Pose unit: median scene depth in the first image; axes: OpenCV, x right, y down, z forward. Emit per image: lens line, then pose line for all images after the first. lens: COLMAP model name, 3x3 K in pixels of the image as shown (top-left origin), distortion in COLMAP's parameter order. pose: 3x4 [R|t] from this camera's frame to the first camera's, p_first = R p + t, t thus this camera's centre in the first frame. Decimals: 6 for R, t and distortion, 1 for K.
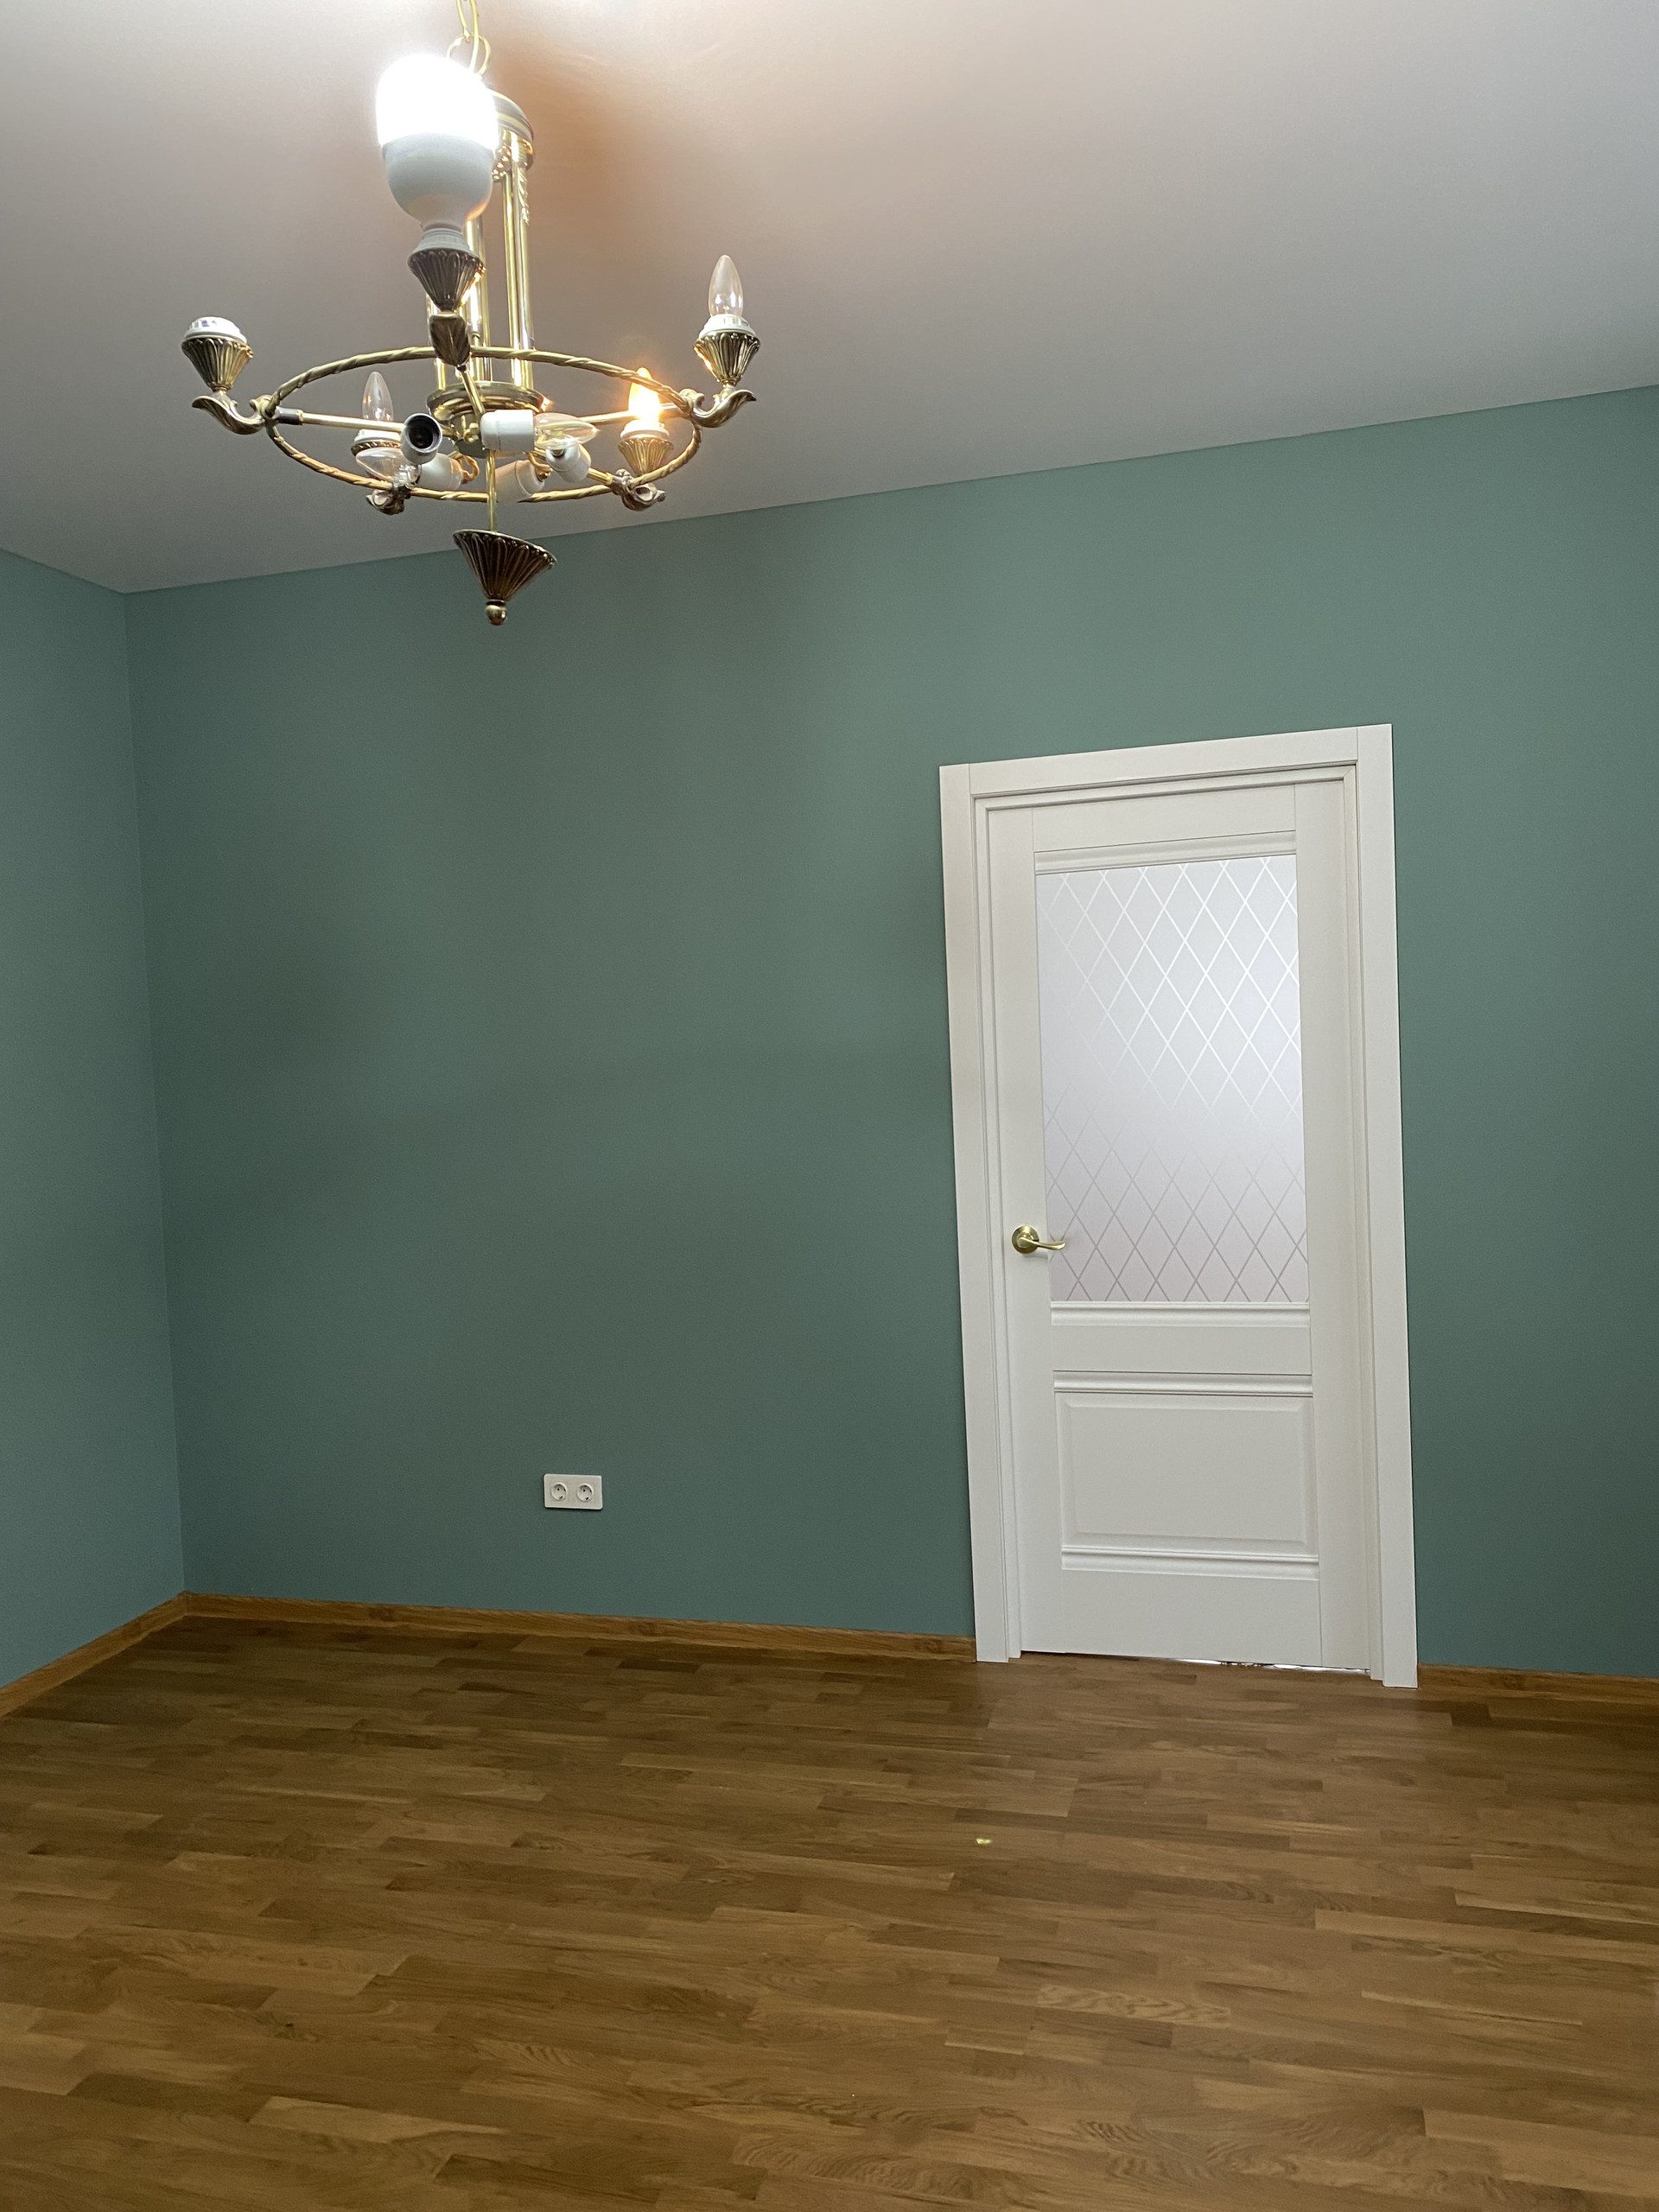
lens RADIAL K [[1702.3, 0, 810.0], [0, 1702.3, 1124.6], [0, 0, 1]] dist [0.030476, -0.018422]
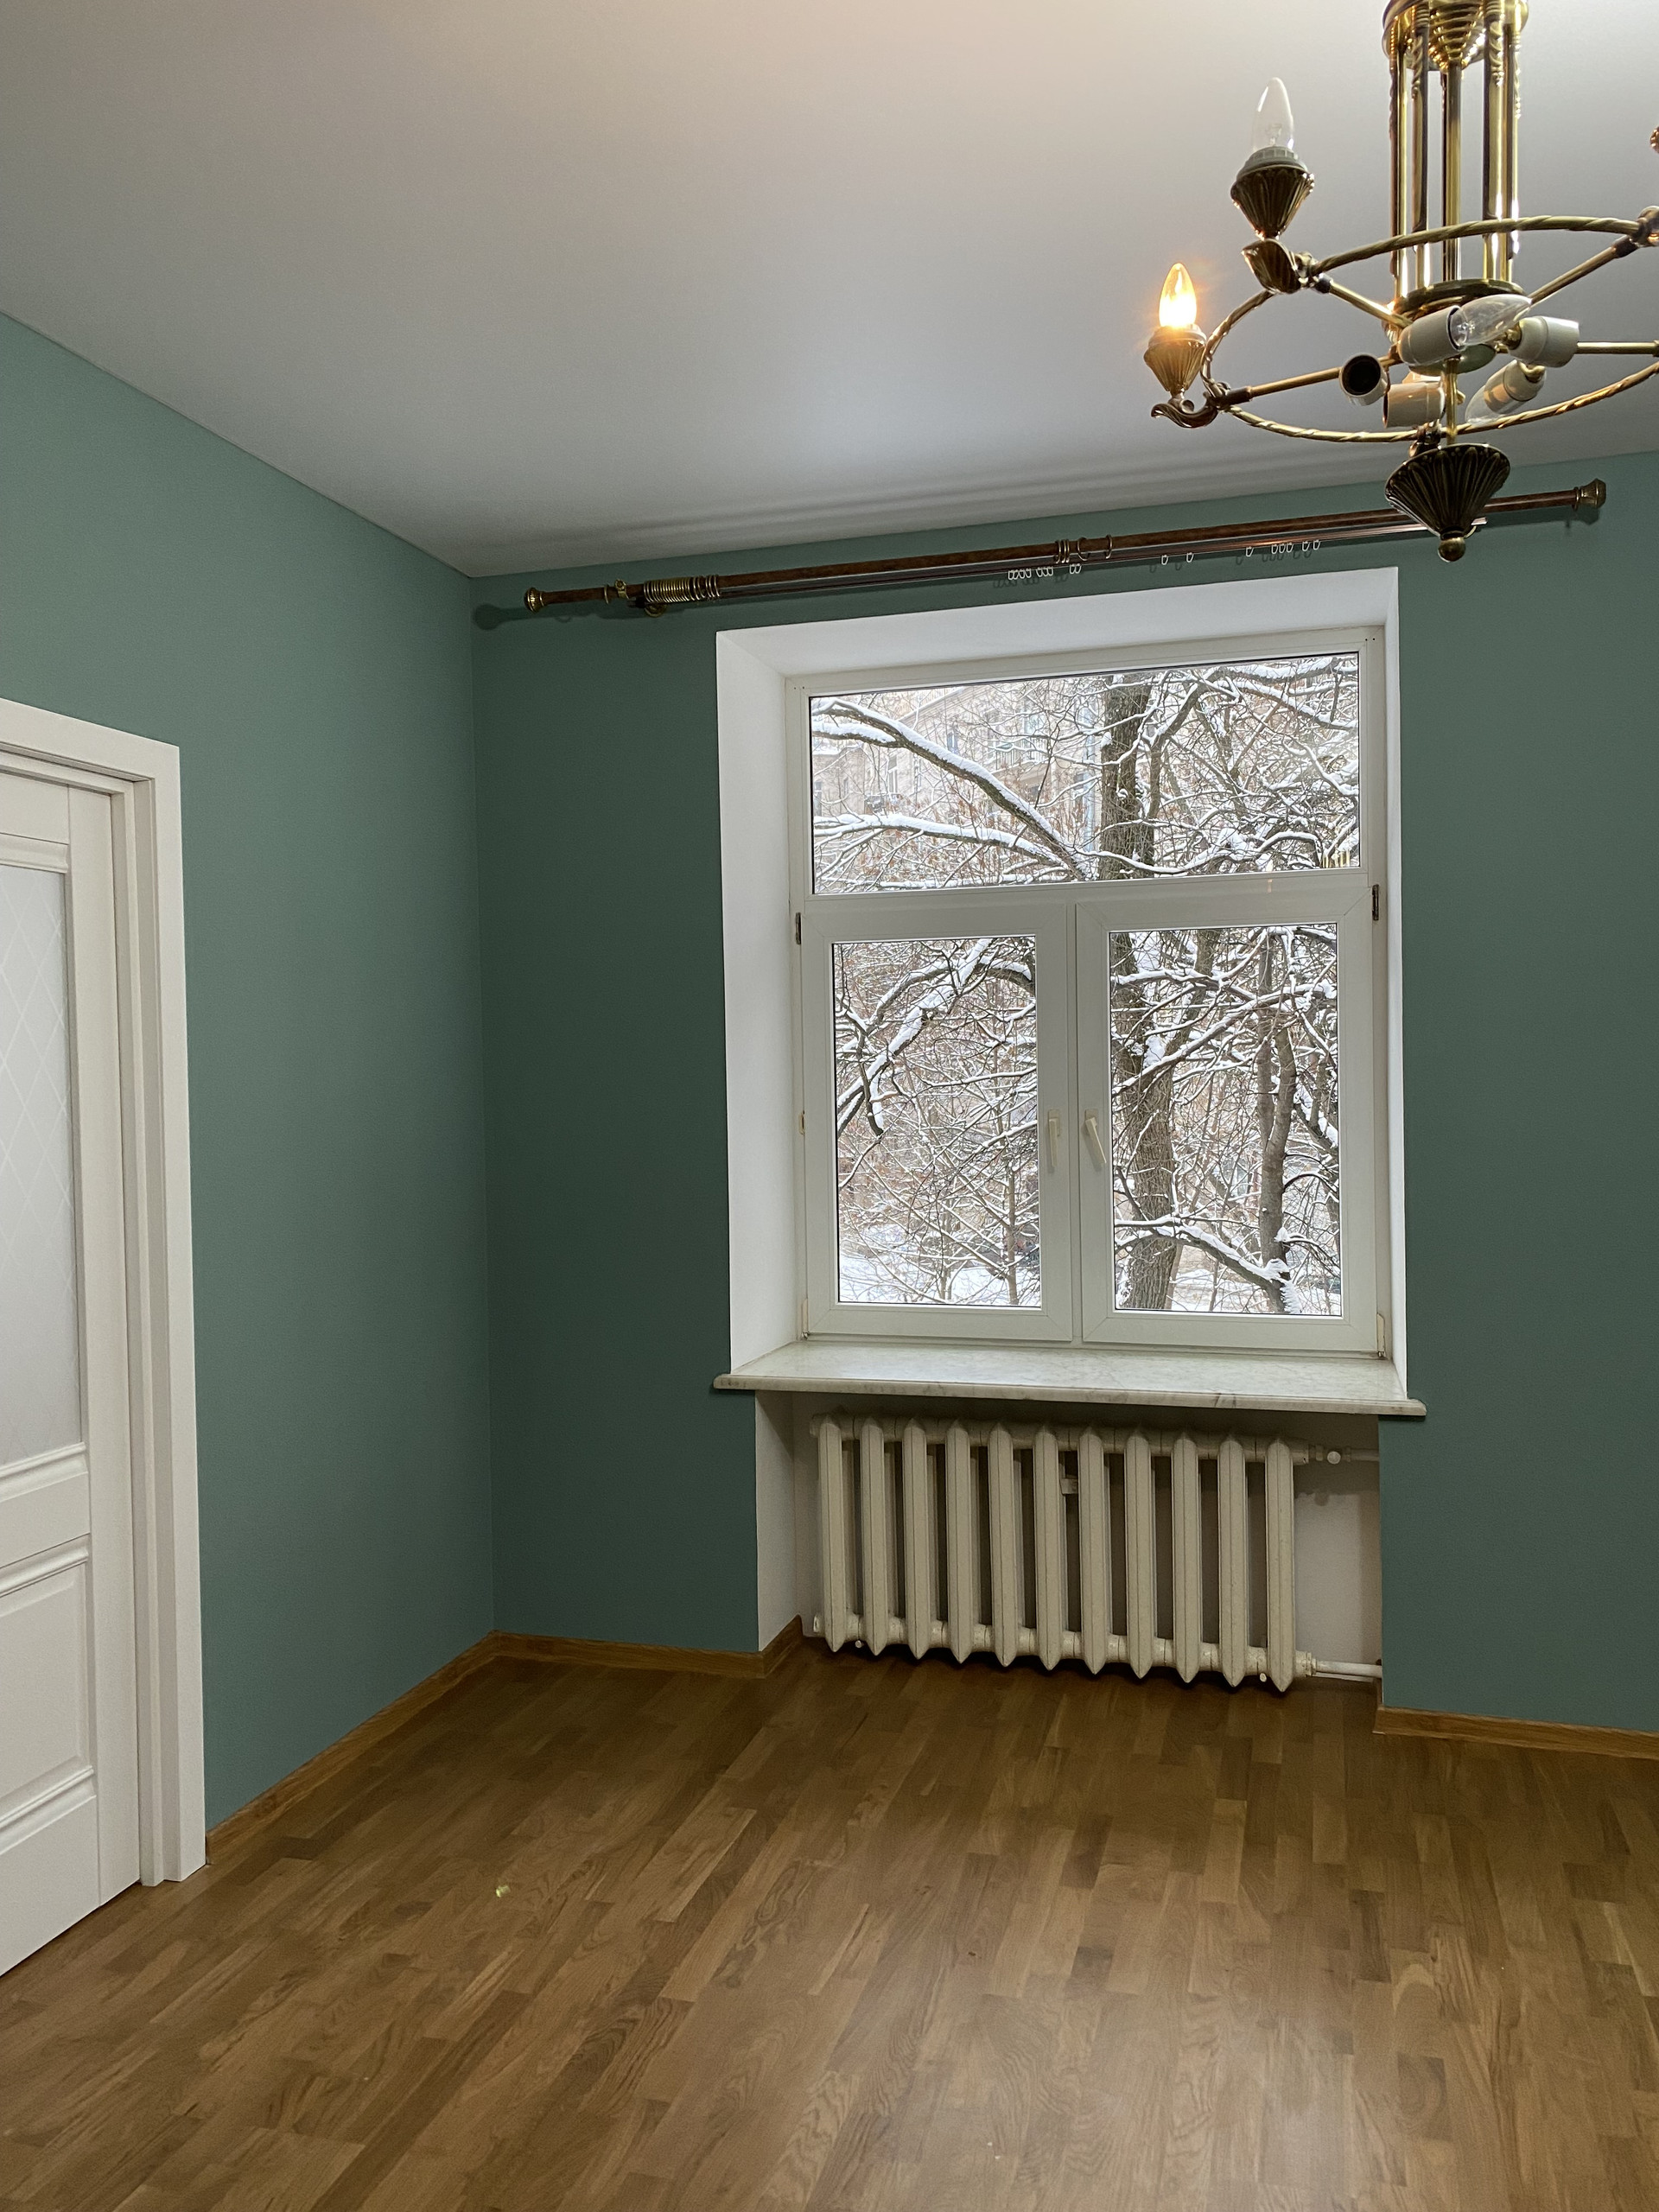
lens RADIAL K [[1702.3, 0, 833.8], [0, 1702.3, 1096.7], [0, 0, 1]] dist [0.030476, -0.018422]
pose [[-0.002023, 0.024251, 0.999704, -0.600099], [0.070033, 0.997255, -0.024050, -0.015456], [-0.997543, 0.069963, -0.003716, 0.763583]]
